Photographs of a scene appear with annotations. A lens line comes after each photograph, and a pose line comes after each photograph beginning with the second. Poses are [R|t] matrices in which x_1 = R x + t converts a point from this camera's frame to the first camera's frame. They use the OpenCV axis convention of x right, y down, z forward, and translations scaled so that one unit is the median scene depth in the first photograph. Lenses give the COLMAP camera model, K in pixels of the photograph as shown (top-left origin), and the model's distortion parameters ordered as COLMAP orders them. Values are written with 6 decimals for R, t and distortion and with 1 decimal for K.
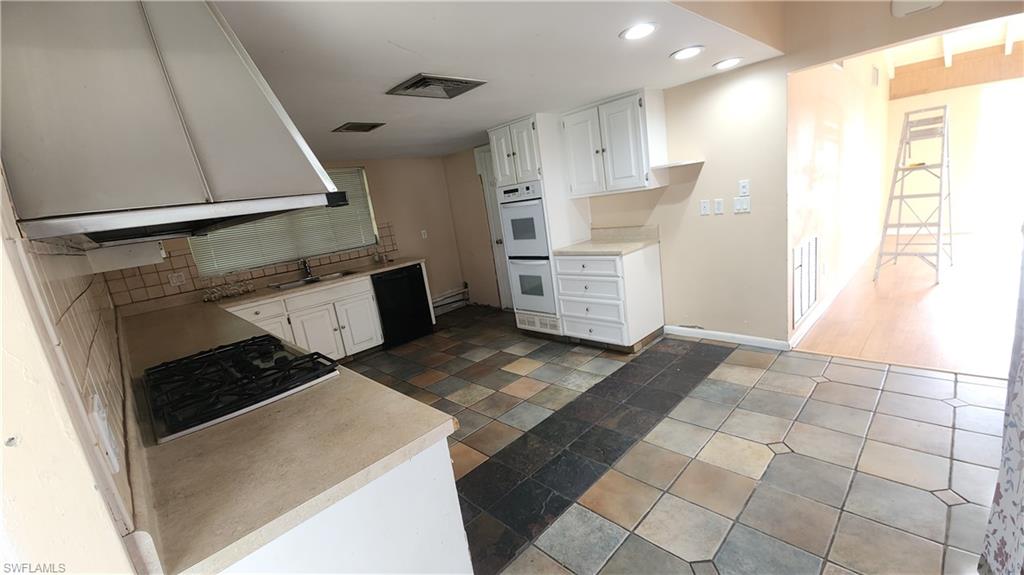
lens RADIAL K [[418.5, 0, 510.6], [0, 418.5, 288.7], [0, 0, 1]] dist [-0.010006, -0.000989]
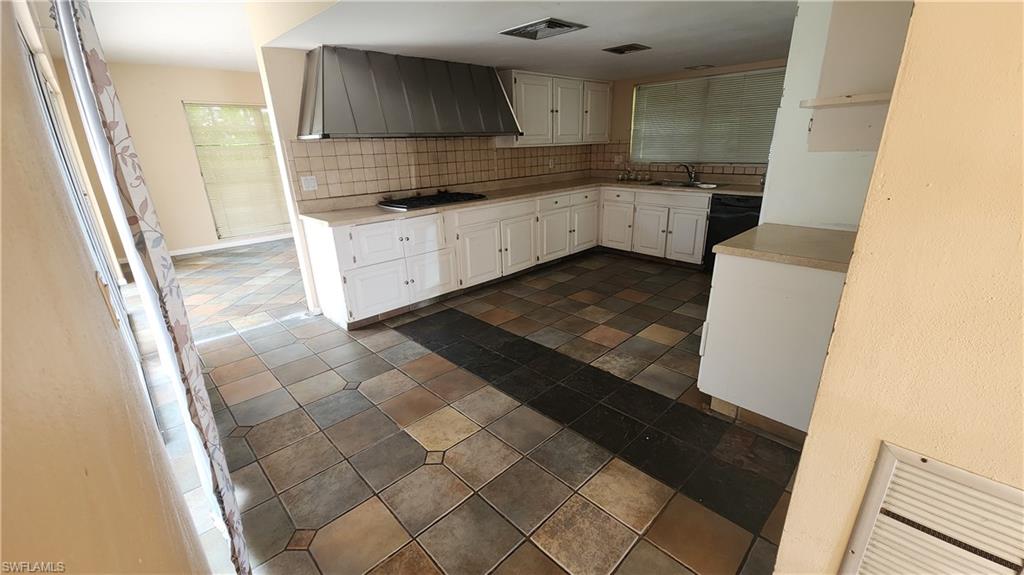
lens RADIAL K [[418.5, 0, 509.6], [0, 418.5, 284.7], [0, 0, 1]] dist [-0.010006, -0.000989]
pose [[0.007275, 0.454319, -0.890810, 0.999576], [-0.181778, 0.876592, 0.445583, -0.312812], [0.983313, 0.158688, 0.088962, 0.779173]]
